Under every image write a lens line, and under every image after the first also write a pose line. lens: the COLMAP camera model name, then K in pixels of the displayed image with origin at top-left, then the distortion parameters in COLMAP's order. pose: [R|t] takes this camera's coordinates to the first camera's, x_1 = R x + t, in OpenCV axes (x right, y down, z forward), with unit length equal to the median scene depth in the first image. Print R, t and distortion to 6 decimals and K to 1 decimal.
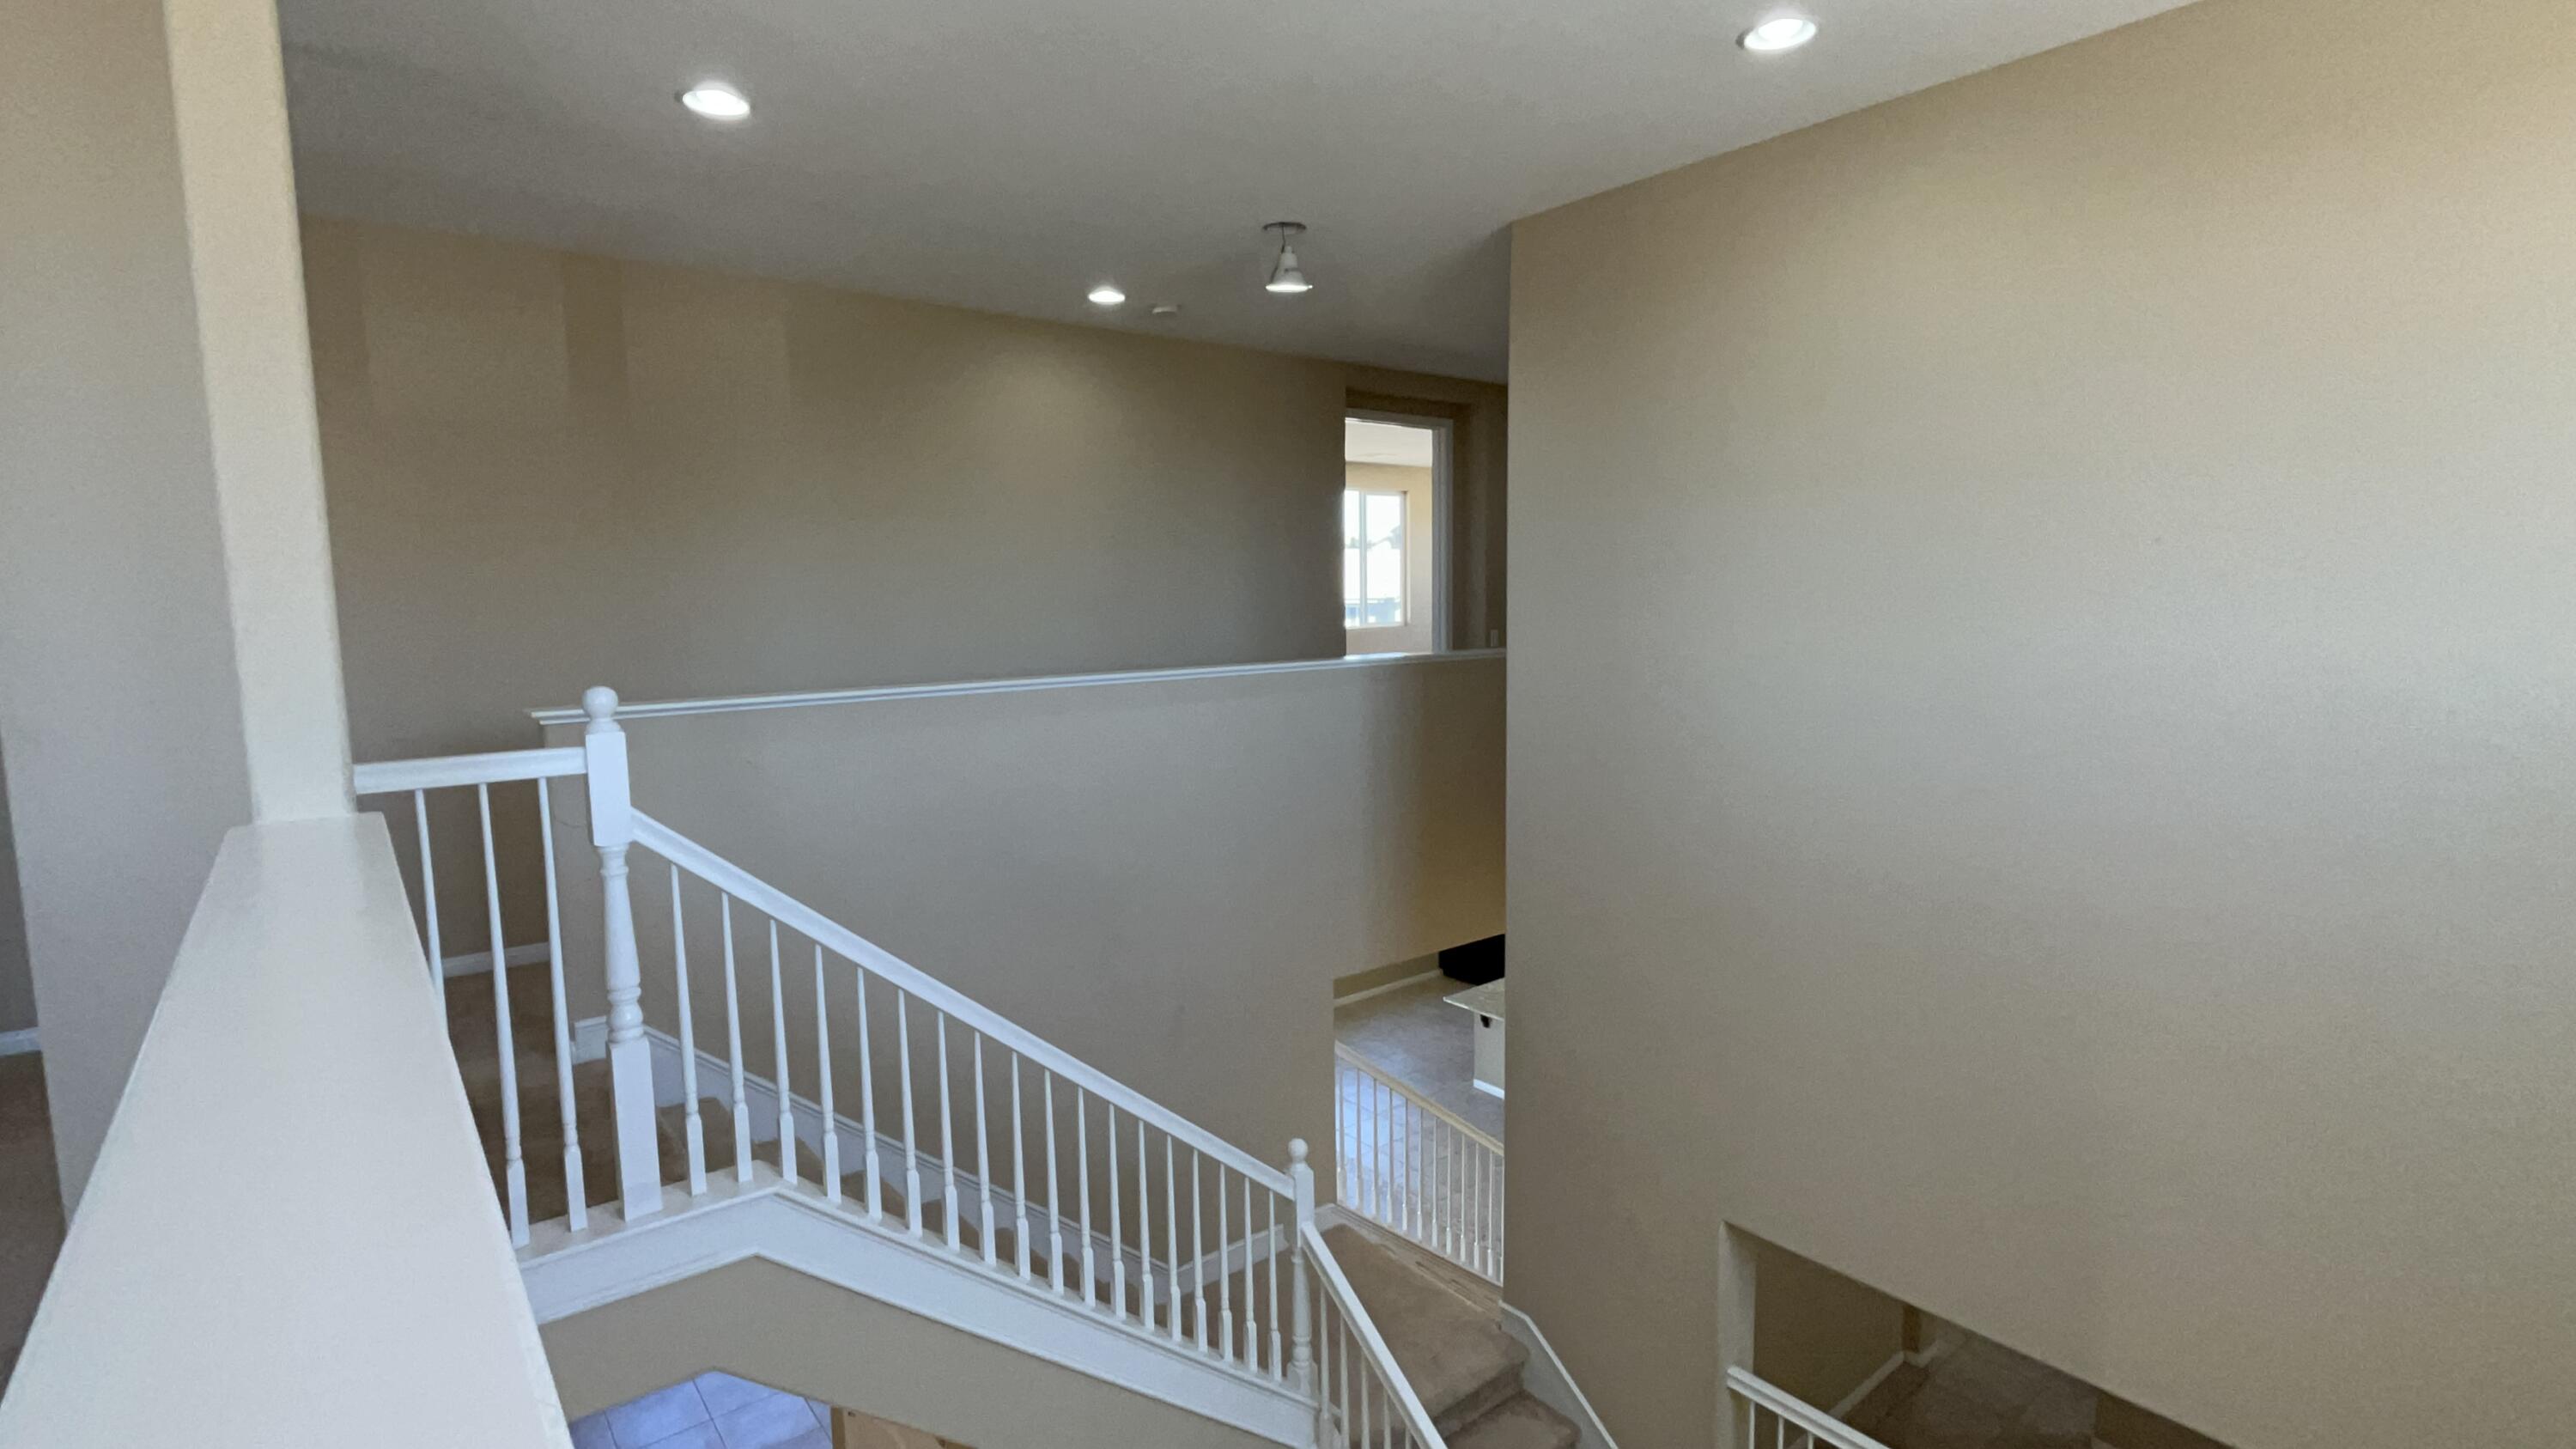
lens RADIAL K [[1217.9, 0, 1282.1], [0, 1217.9, 727.3], [0, 0, 1]] dist [-0.003947, -0.000180]
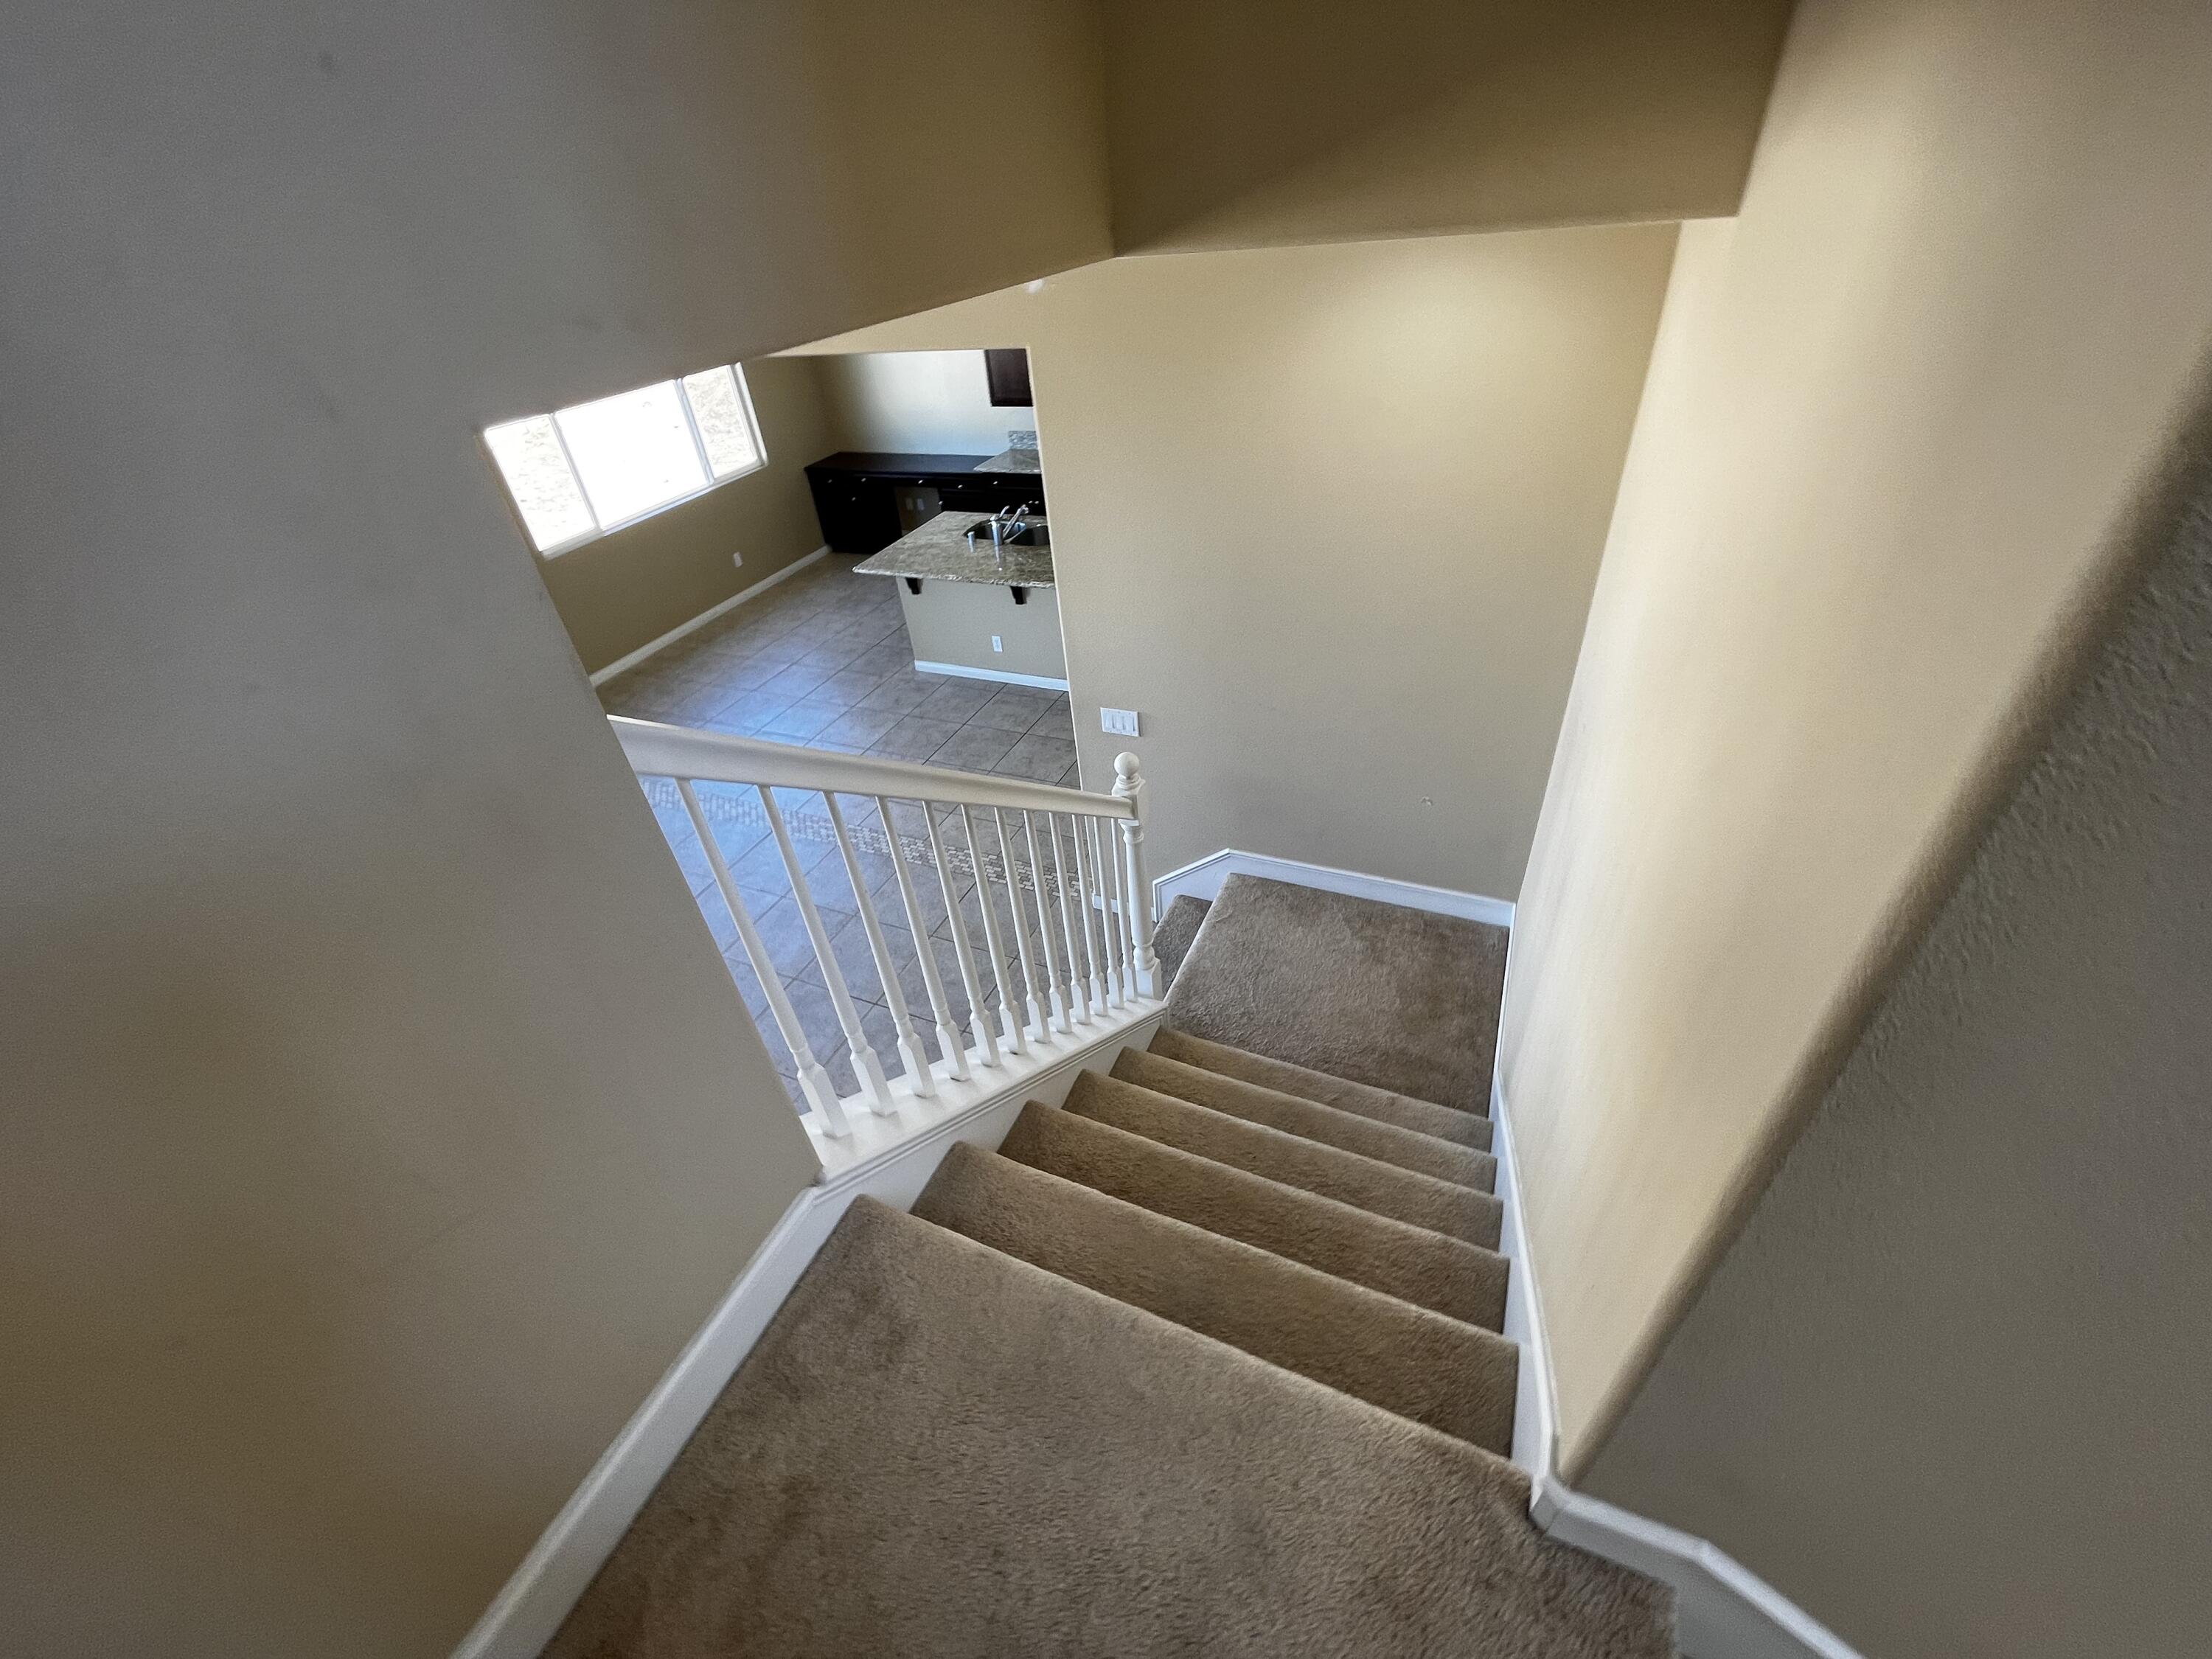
lens RADIAL K [[897.8, 0, 1102.3], [0, 897.8, 829.7], [0, 0, 1]] dist [-0.009798, 0.000200]
pose [[0.883537, -0.328618, 0.333725, 0.034043], [0.130979, 0.857471, 0.497582, 0.109305], [-0.449674, -0.395921, 0.800649, 0.440512]]
